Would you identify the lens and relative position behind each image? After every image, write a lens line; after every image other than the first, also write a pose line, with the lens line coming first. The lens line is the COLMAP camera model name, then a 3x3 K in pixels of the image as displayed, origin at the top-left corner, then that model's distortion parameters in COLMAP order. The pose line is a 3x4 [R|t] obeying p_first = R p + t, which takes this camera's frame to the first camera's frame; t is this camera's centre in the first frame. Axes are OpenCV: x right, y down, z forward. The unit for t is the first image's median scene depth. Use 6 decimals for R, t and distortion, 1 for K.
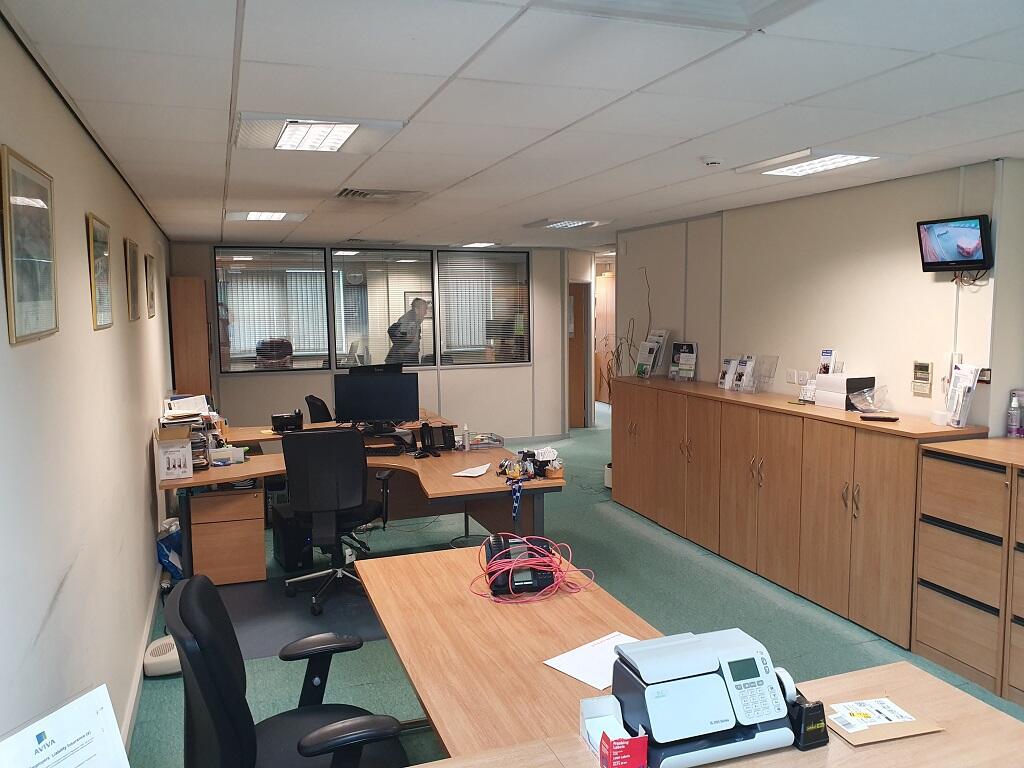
lens RADIAL K [[792.3, 0, 512.0], [0, 792.3, 384.0], [0, 0, 1]] dist [0.014496, 0.000379]
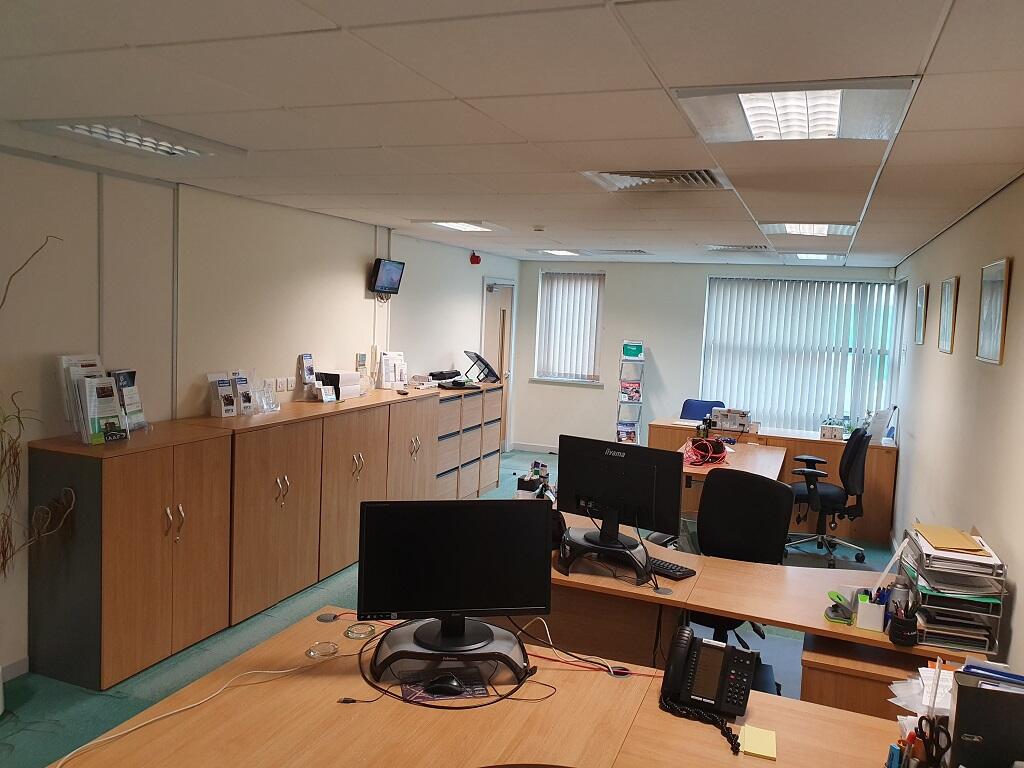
lens RADIAL K [[792.3, 0, 512.0], [0, 792.3, 384.0], [0, 0, 1]] dist [0.014496, 0.000379]
pose [[-0.752207, -0.079412, 0.654124, -0.570701], [0.032566, 0.987018, 0.157274, -0.173385], [-0.658122, 0.139605, -0.739855, 1.735219]]
